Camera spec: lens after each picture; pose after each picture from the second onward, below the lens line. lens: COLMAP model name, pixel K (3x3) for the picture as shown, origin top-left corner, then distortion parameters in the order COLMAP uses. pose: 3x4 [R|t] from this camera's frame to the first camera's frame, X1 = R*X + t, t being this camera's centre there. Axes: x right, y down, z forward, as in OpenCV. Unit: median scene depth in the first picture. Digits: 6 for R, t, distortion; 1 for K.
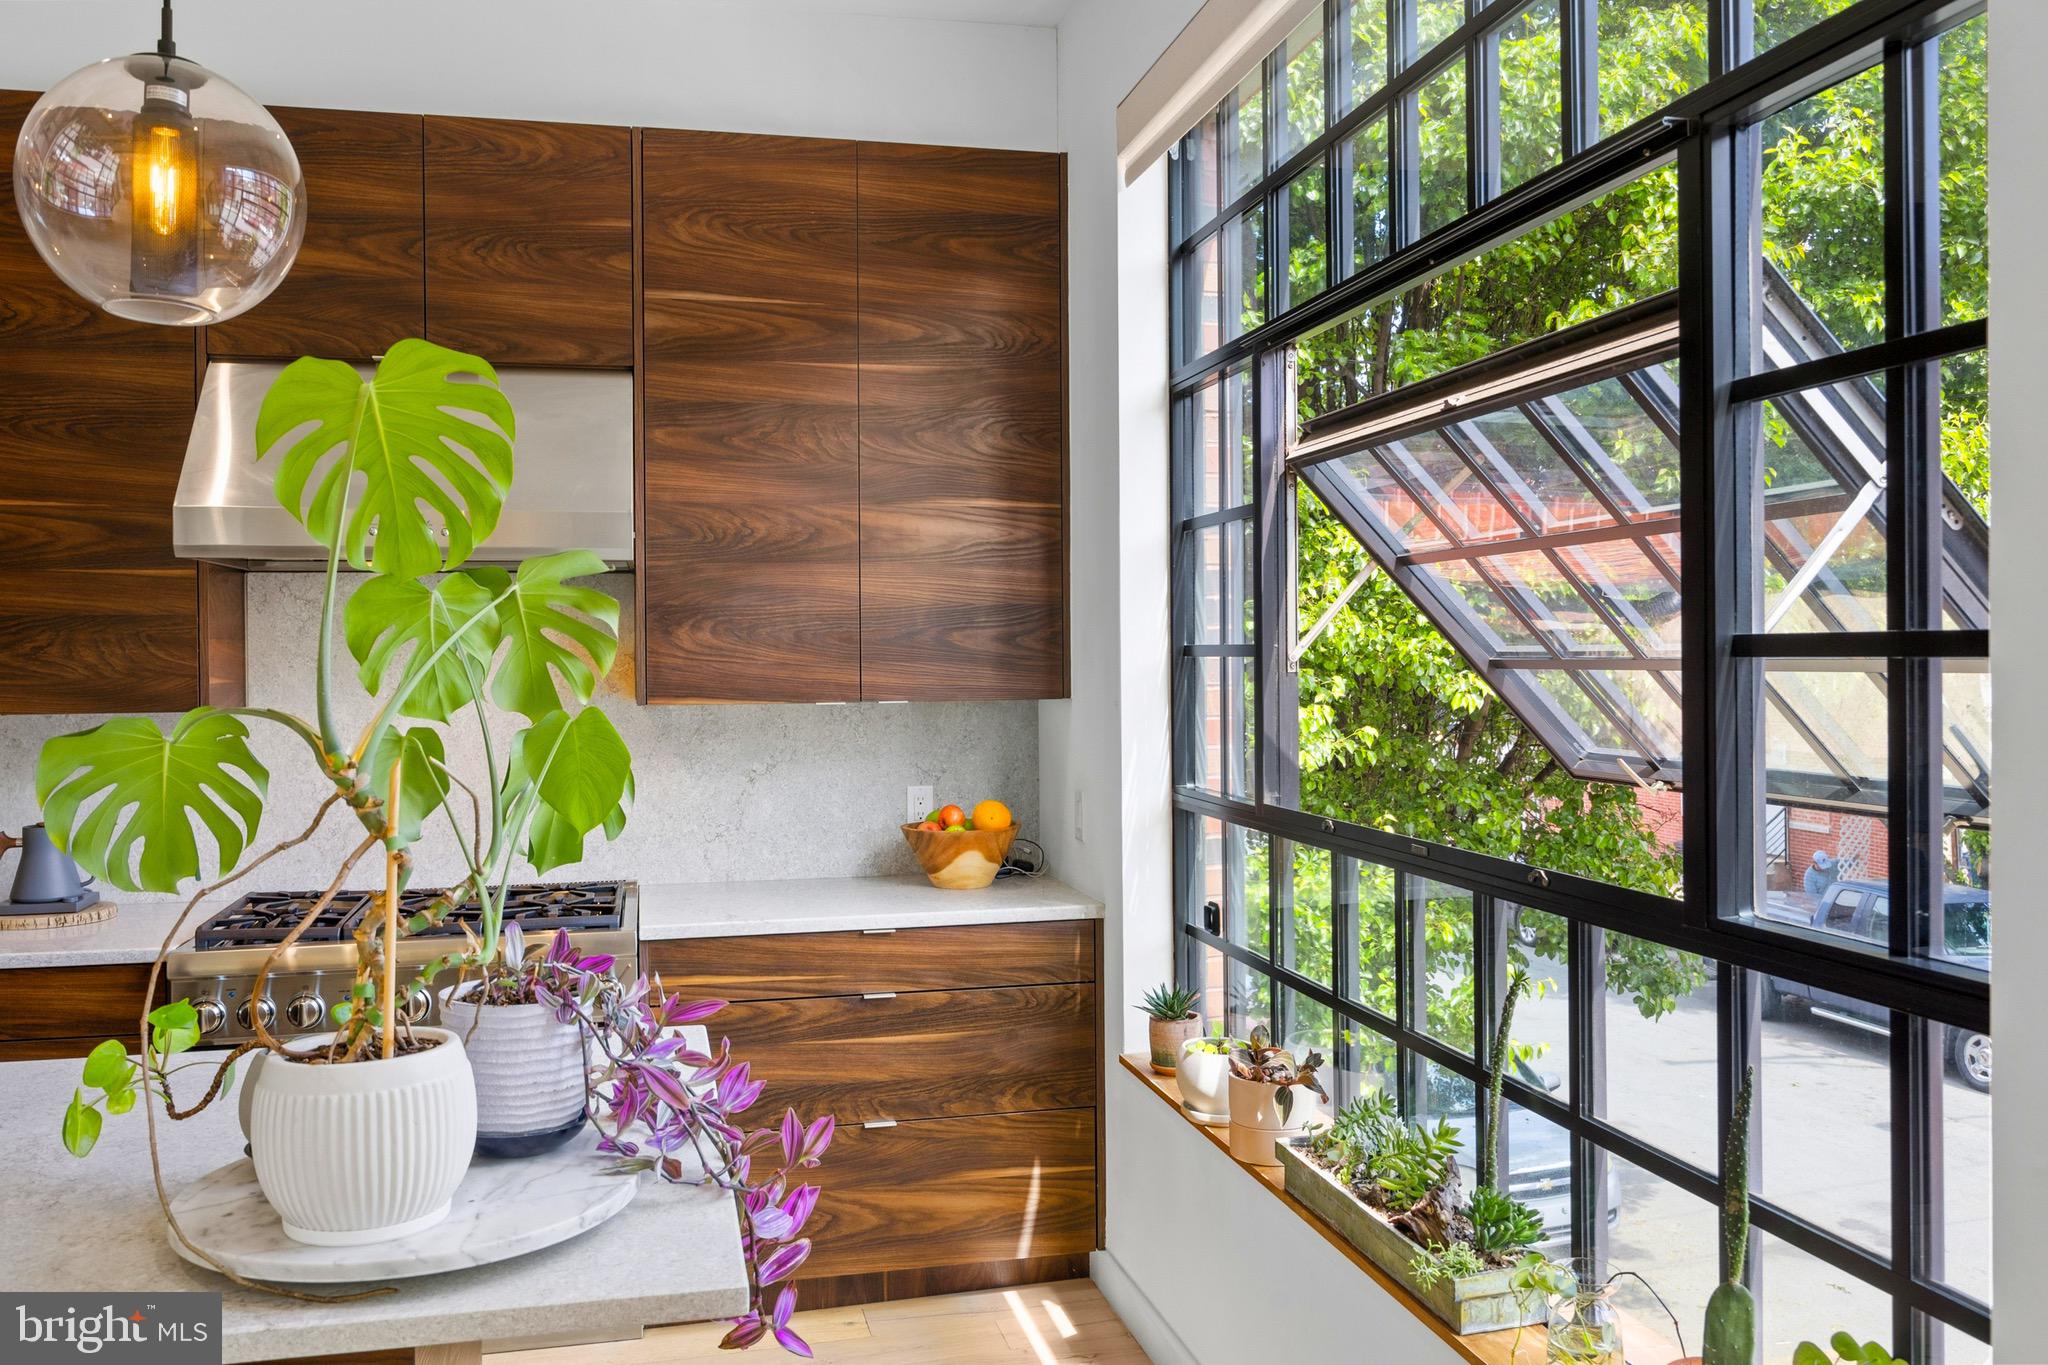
lens RADIAL K [[1644.4, 0, 1020.2], [0, 1644.4, 667.6], [0, 0, 1]] dist [-0.007857, -0.000244]
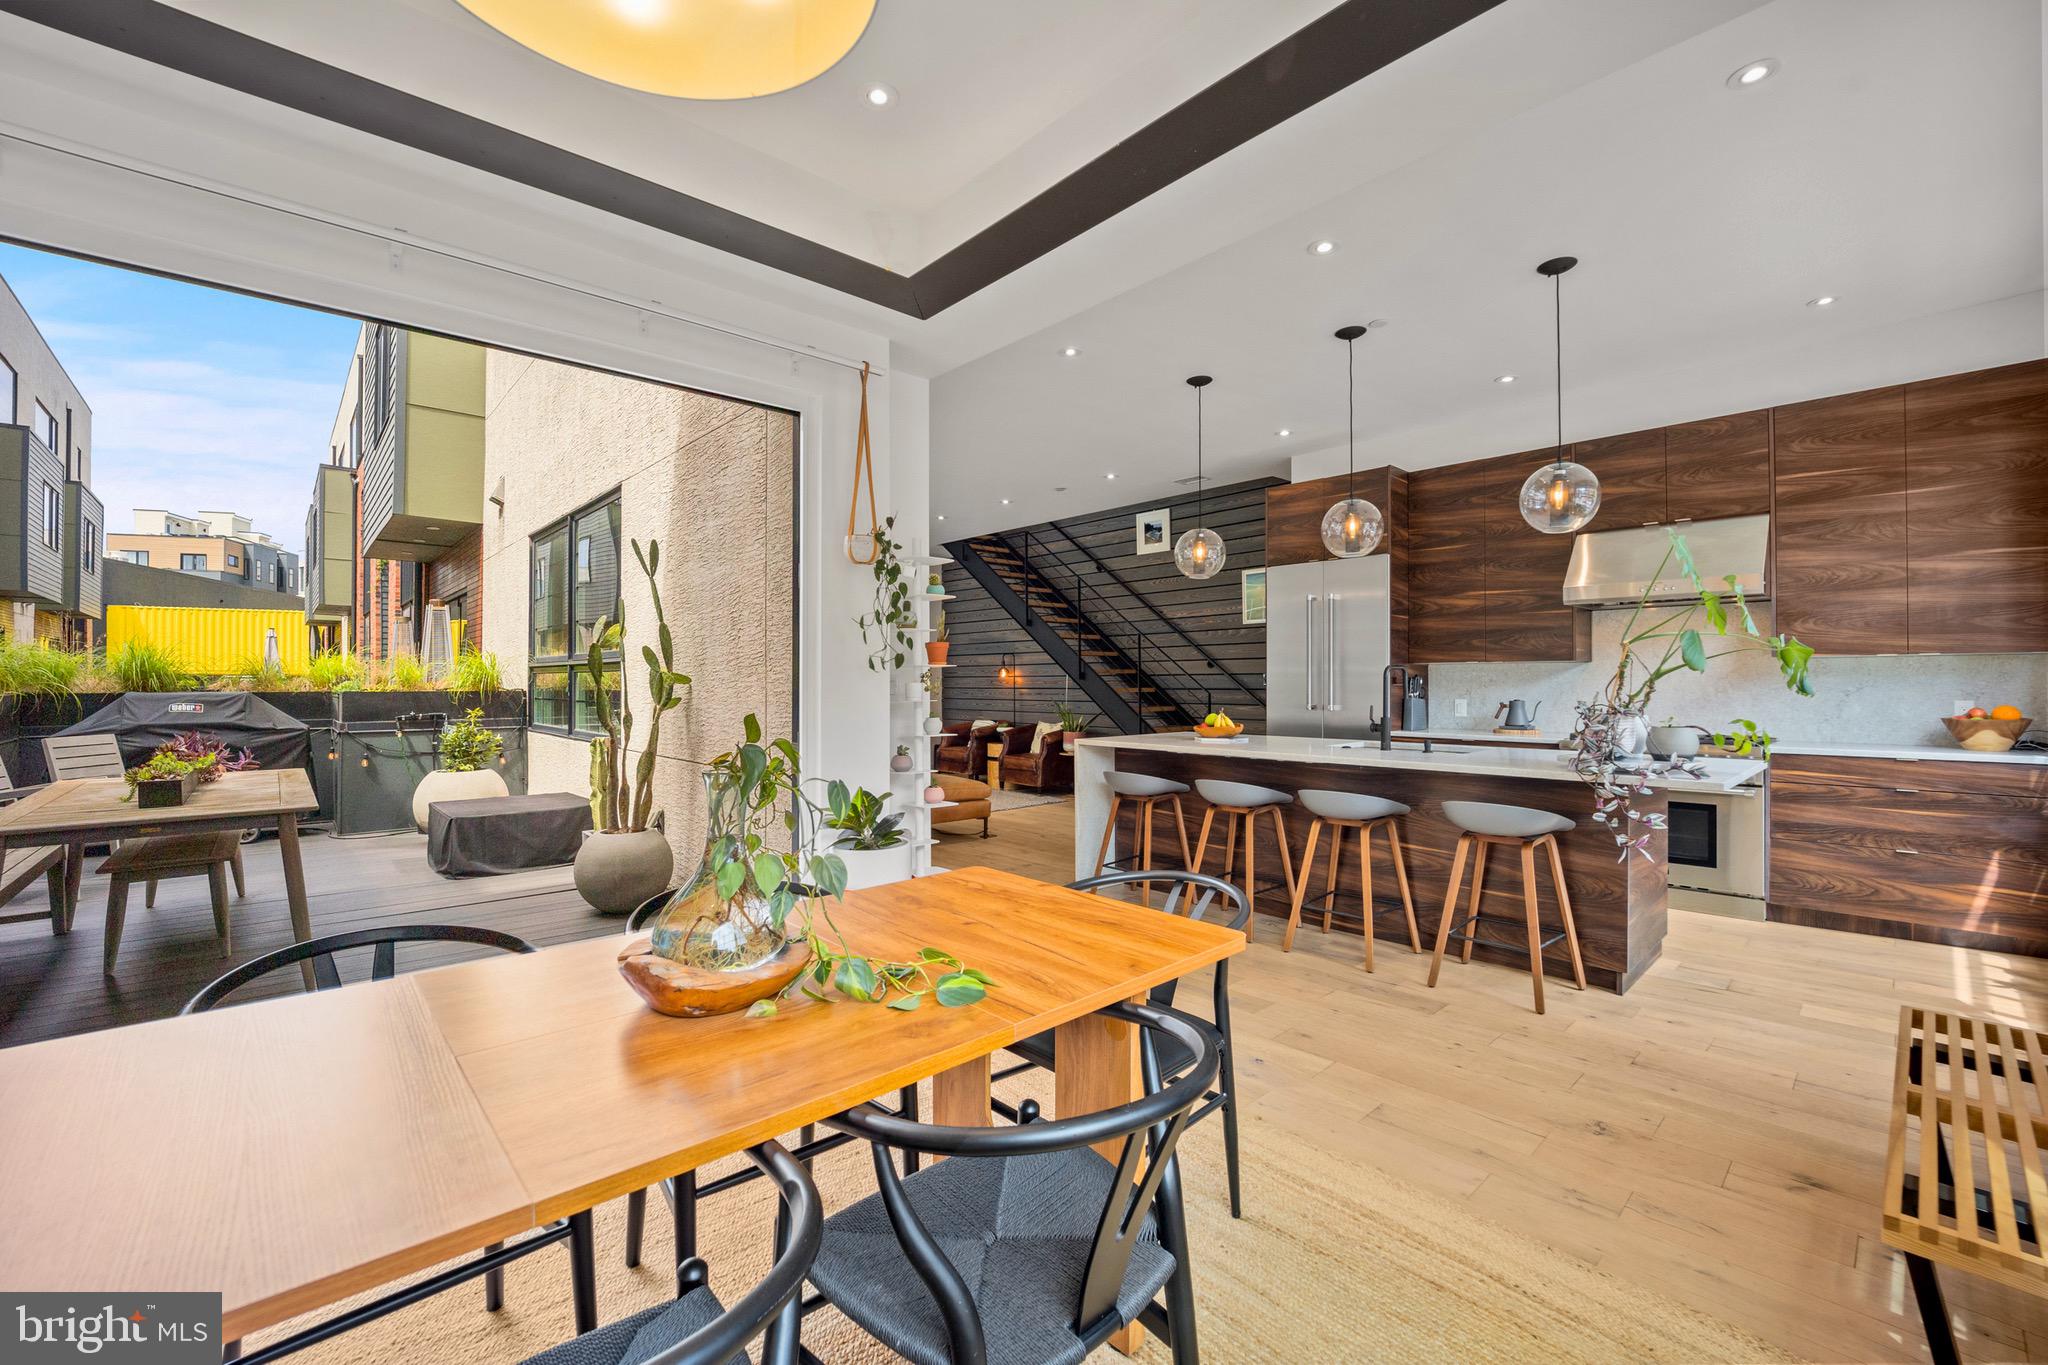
lens RADIAL K [[840.5, 0, 1027.0], [0, 840.5, 683.1], [0, 0, 1]] dist [-0.019477, 0.001153]
pose [[0.496193, 0.006739, -0.868186, 0.259169], [-0.010389, 0.999944, 0.001824, 0.068862], [0.868150, 0.008114, 0.496236, -0.487022]]
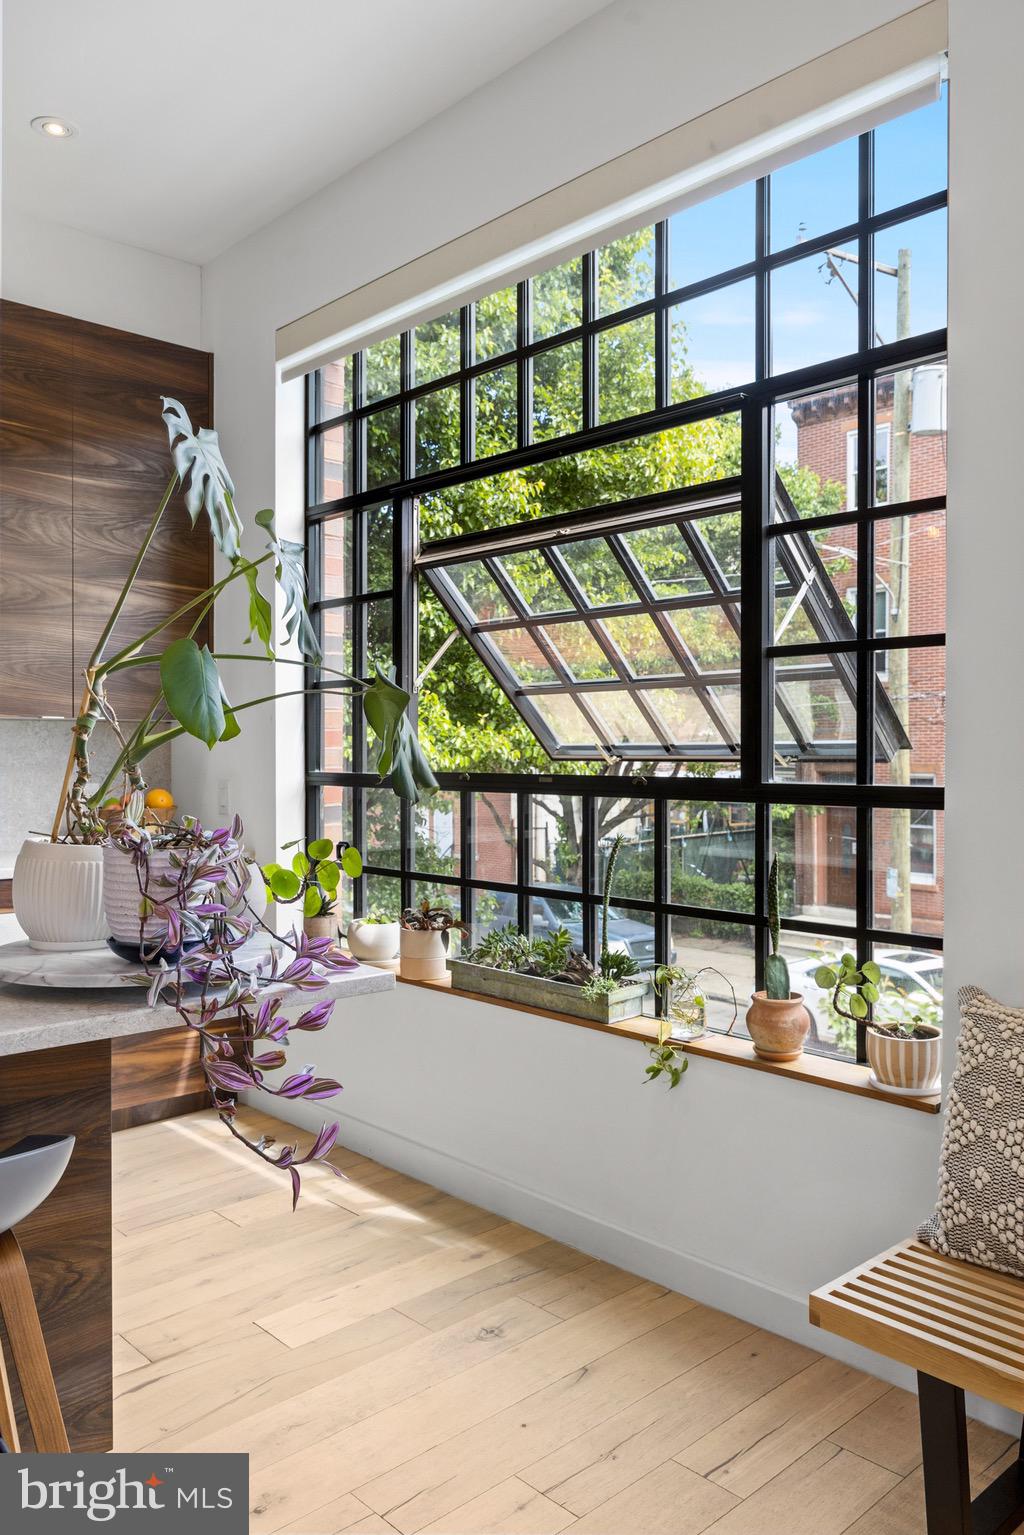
lens RADIAL K [[1172.6, 0, 521.8], [0, 1172.6, 766.1], [0, 0, 1]] dist [-0.031923, 0.096064]
pose [[0.864432, 0.003214, 0.502739, -0.275817], [-0.004067, 0.999992, 0.000601, 0.062036], [-0.502733, -0.002564, 0.864438, -0.060852]]
